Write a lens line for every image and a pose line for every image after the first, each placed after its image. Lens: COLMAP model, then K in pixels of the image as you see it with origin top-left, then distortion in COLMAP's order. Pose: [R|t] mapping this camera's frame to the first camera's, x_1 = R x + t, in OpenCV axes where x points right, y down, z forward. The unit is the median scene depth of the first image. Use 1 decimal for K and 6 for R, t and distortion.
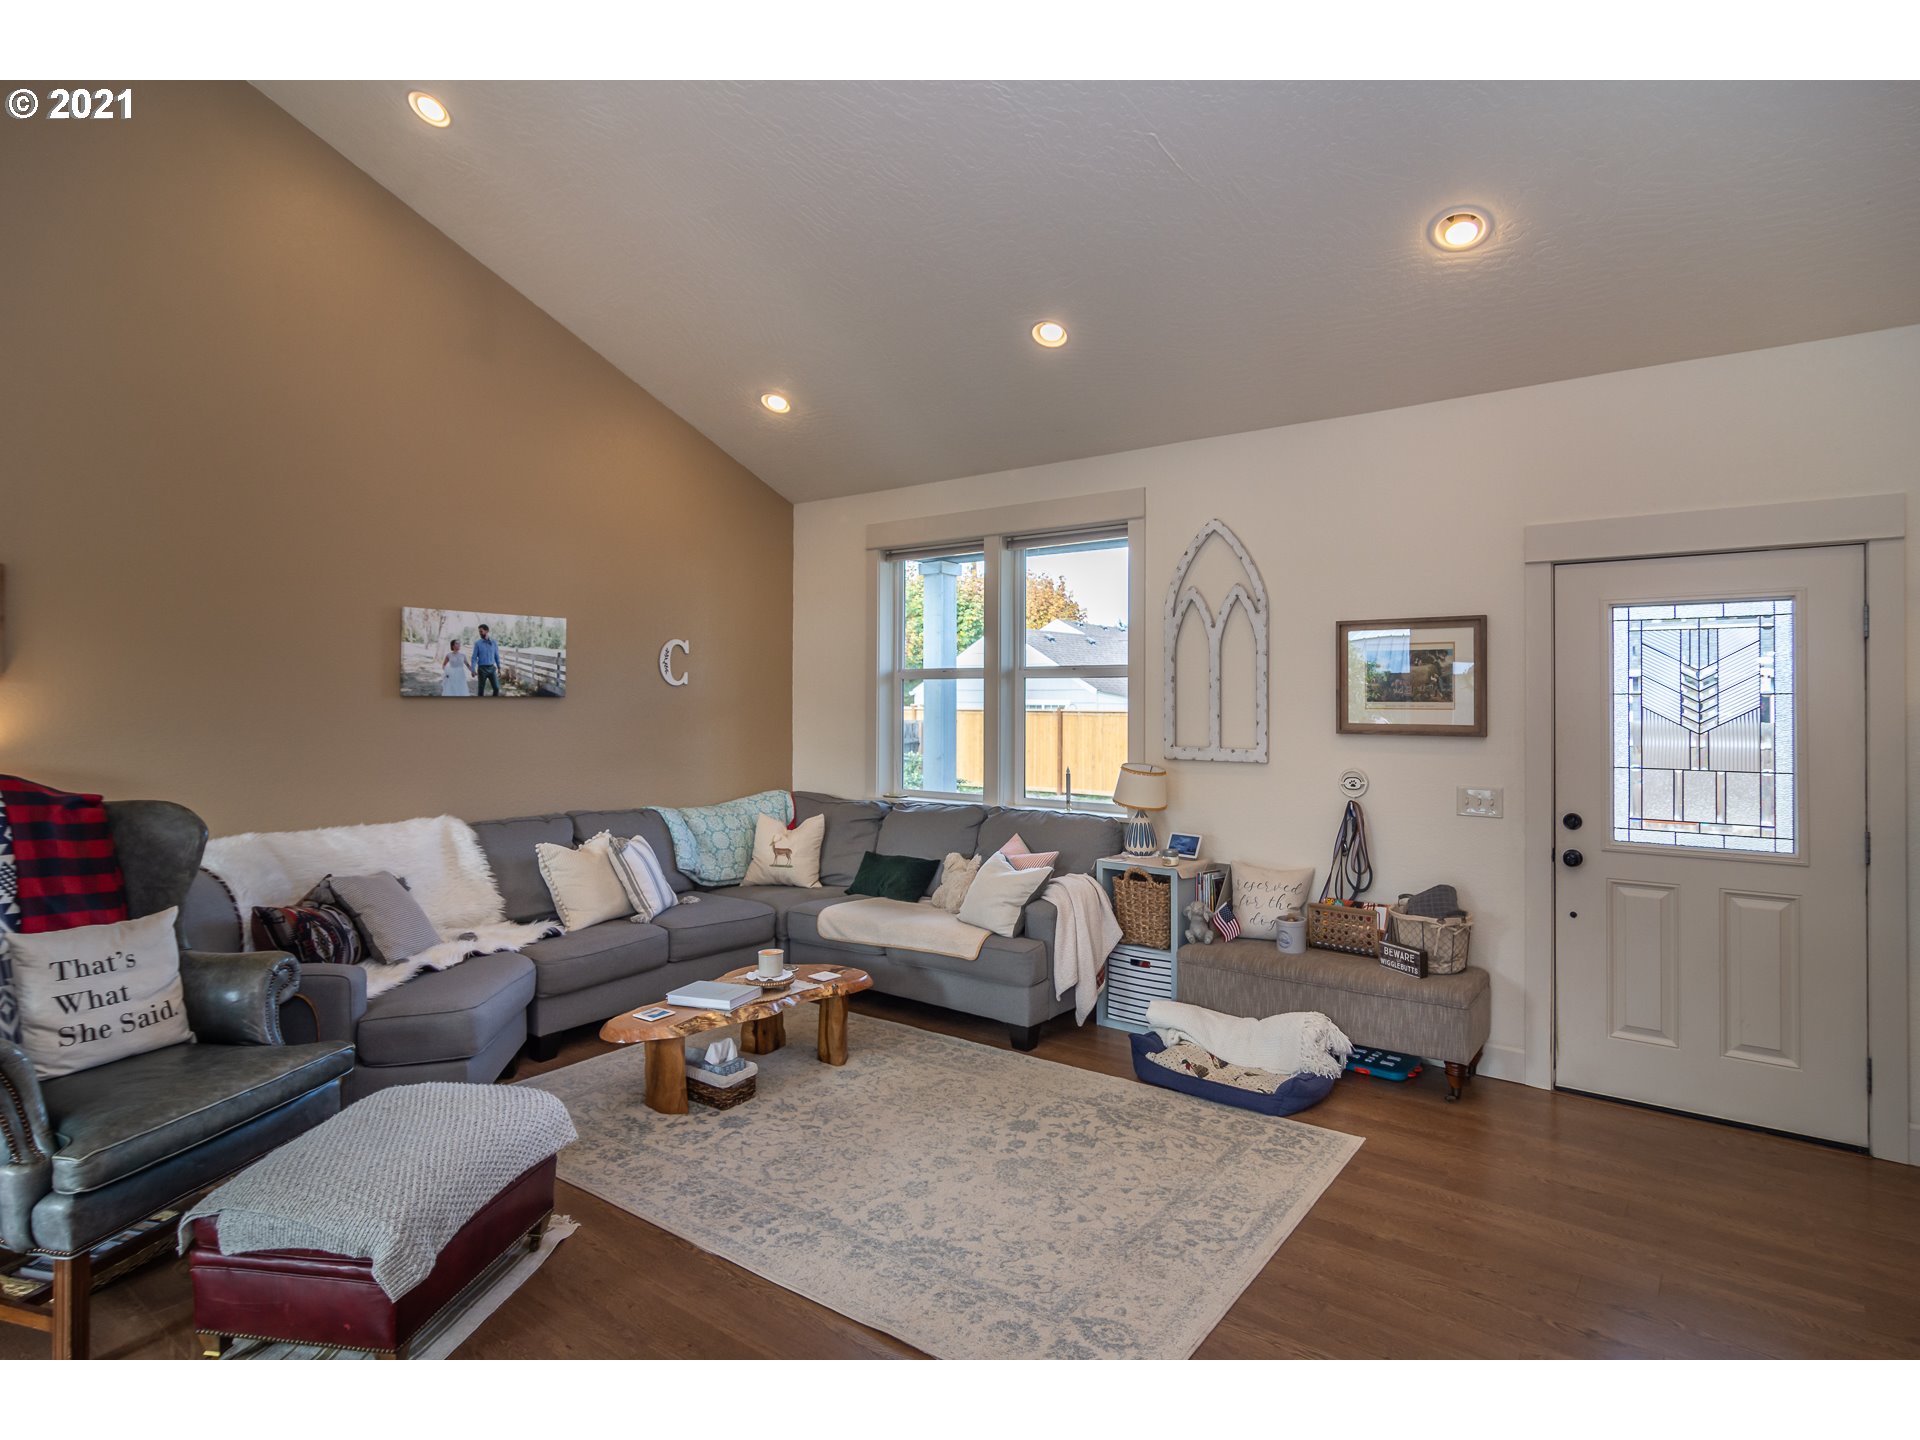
lens RADIAL K [[1033.5, 0, 943.8], [0, 1033.5, 704.1], [0, 0, 1]] dist [-0.000956, -0.000024]
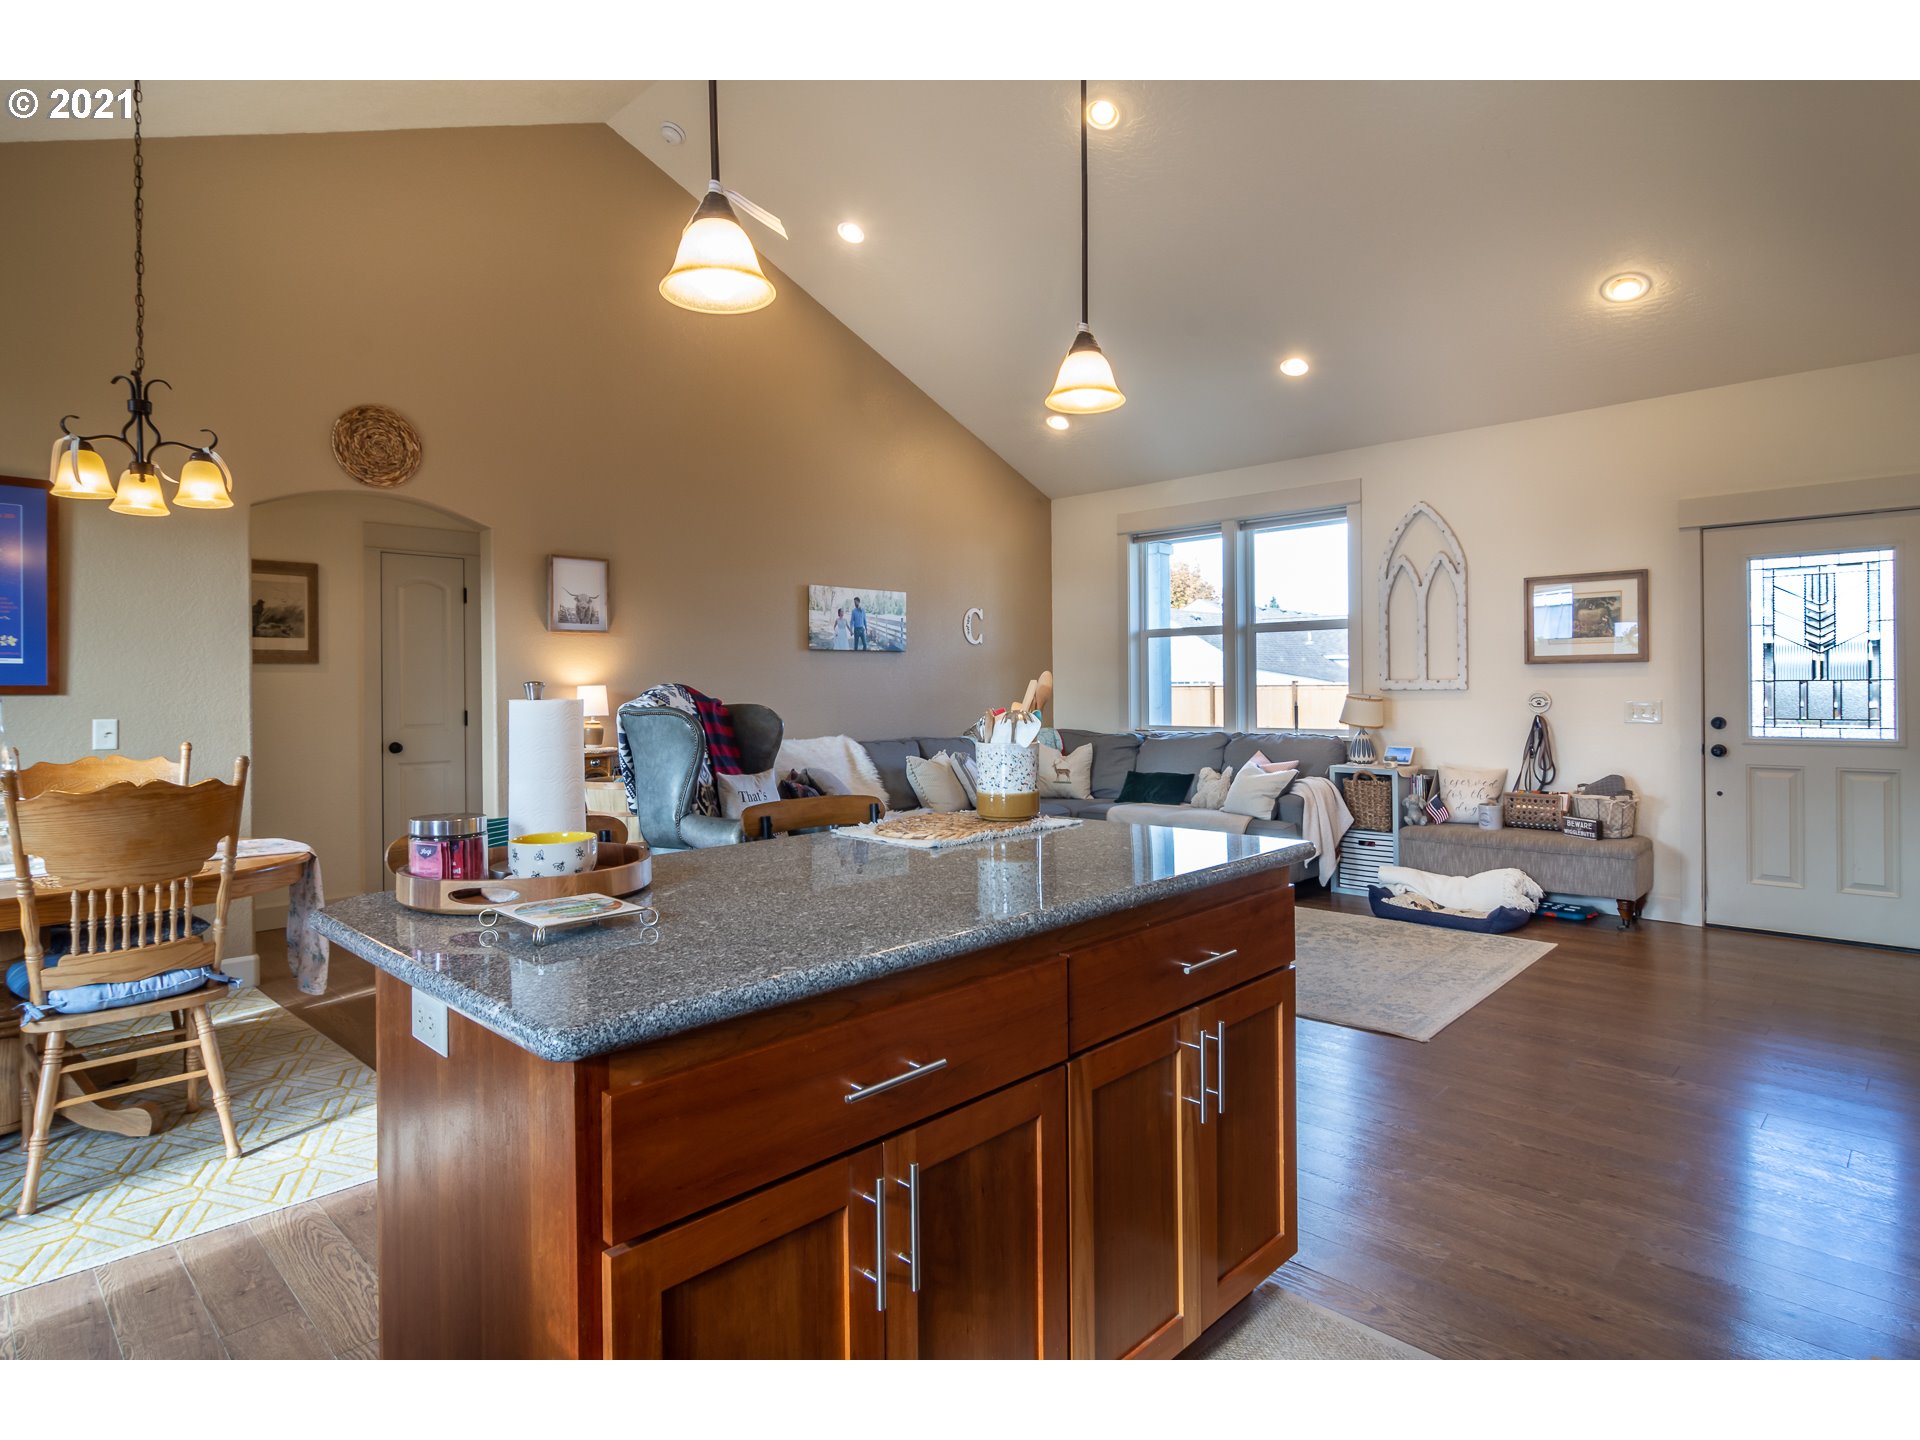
lens RADIAL K [[1026.7, 0, 952.0], [0, 1026.7, 700.6], [0, 0, 1]] dist [-0.000499, 0.001666]
pose [[0.993649, -0.011428, -0.111945, -0.187090], [0.012474, 0.999885, 0.008648, 0.052630], [0.111833, -0.009989, 0.993677, -0.355190]]
